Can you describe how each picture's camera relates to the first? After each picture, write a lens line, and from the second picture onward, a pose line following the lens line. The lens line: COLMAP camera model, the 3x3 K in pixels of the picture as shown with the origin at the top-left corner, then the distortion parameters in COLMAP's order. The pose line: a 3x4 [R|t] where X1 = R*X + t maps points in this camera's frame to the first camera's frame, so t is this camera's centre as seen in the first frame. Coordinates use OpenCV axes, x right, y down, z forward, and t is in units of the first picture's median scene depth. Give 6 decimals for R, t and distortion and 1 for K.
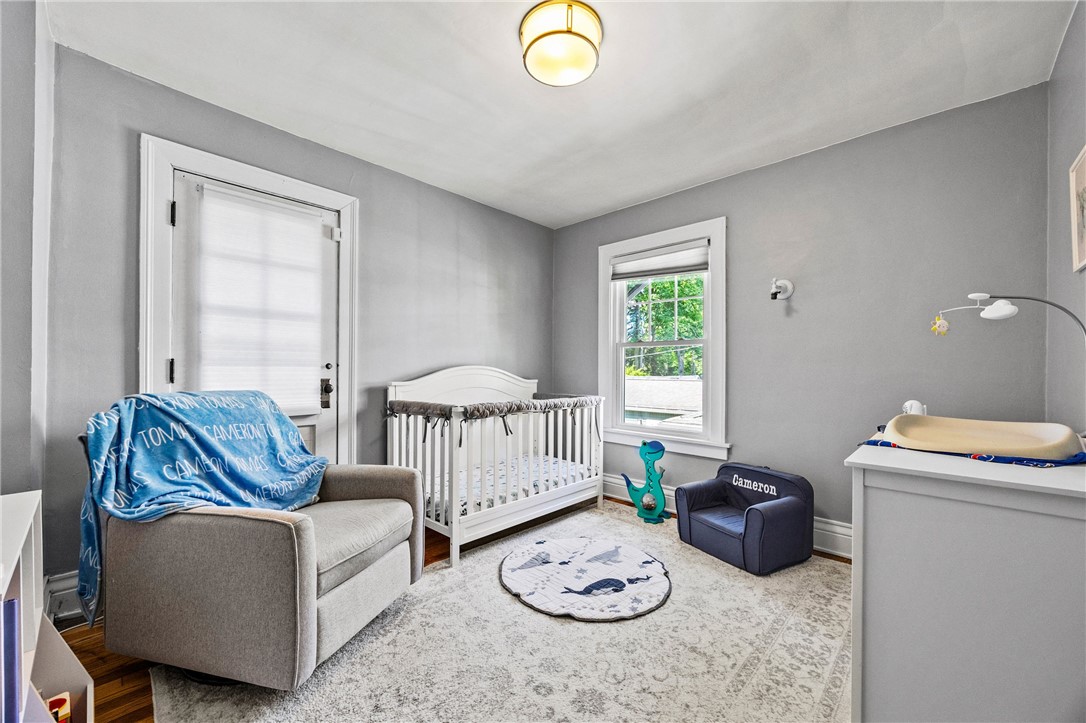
lens RADIAL K [[421.8, 0, 543.8], [0, 421.8, 366.7], [0, 0, 1]] dist [0.001180, 0.000279]
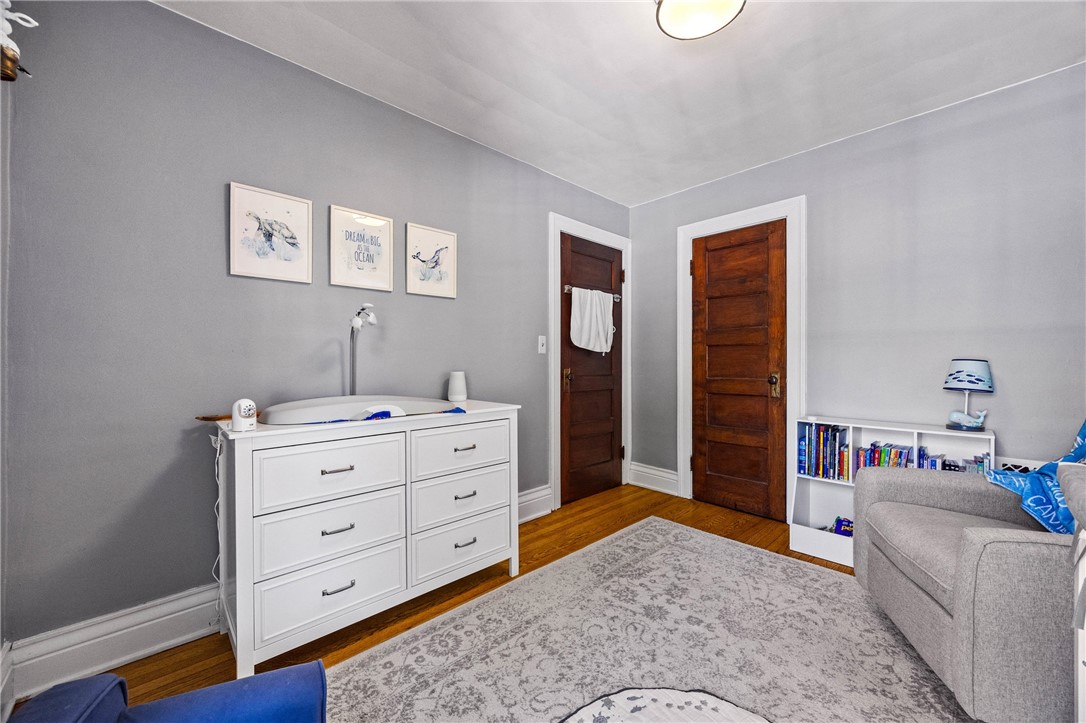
lens RADIAL K [[421.8, 0, 542.4], [0, 421.8, 363.6], [0, 0, 1]] dist [0.001180, 0.000279]
pose [[-0.998558, -0.001670, 0.053657, 0.343218], [-0.001579, 0.999997, 0.001747, 0.013015], [-0.053660, 0.001660, -0.998558, 2.053085]]
